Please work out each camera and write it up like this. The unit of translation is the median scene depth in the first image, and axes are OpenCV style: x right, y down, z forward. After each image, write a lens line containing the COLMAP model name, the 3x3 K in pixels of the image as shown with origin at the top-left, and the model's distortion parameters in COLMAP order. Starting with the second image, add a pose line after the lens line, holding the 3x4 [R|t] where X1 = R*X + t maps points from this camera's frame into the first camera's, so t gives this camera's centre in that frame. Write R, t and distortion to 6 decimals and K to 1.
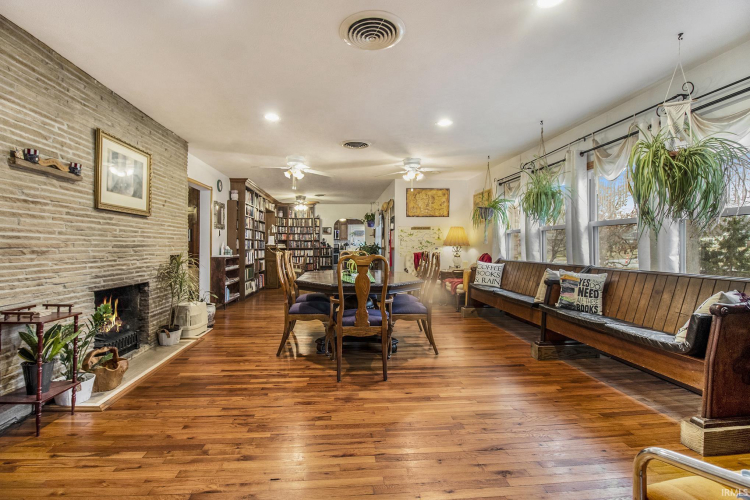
lens RADIAL K [[357.3, 0, 357.5], [0, 357.3, 252.7], [0, 0, 1]] dist [-0.004427, -0.007741]
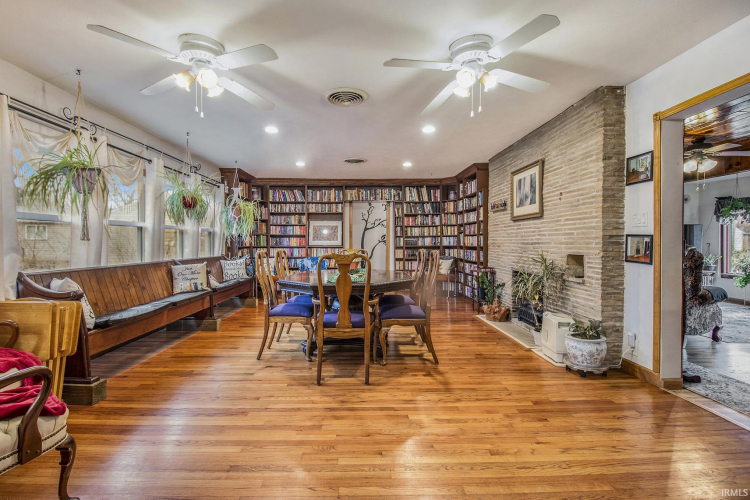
lens RADIAL K [[357.3, 0, 373.8], [0, 357.3, 247.6], [0, 0, 1]] dist [-0.004427, -0.007741]
pose [[-0.999751, 0.003483, 0.022063, -0.106452], [0.004196, 0.999468, 0.032345, -0.049528], [-0.021939, 0.032430, -0.999233, 2.443646]]
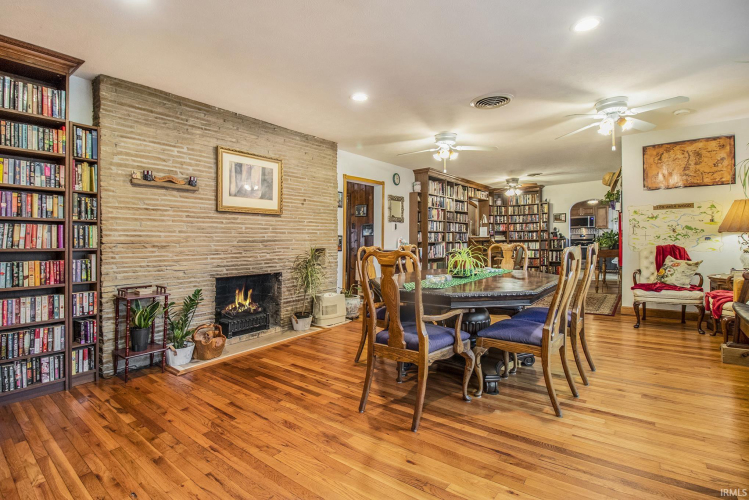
lens RADIAL K [[356.8, 0, 356.3], [0, 356.8, 246.6], [0, 0, 1]] dist [-0.004427, -0.007741]
pose [[0.737794, 0.000348, -0.675026, 0.415226], [0.002236, 0.999993, 0.002959, -0.002365], [0.675023, -0.003692, 0.737788, 0.371525]]
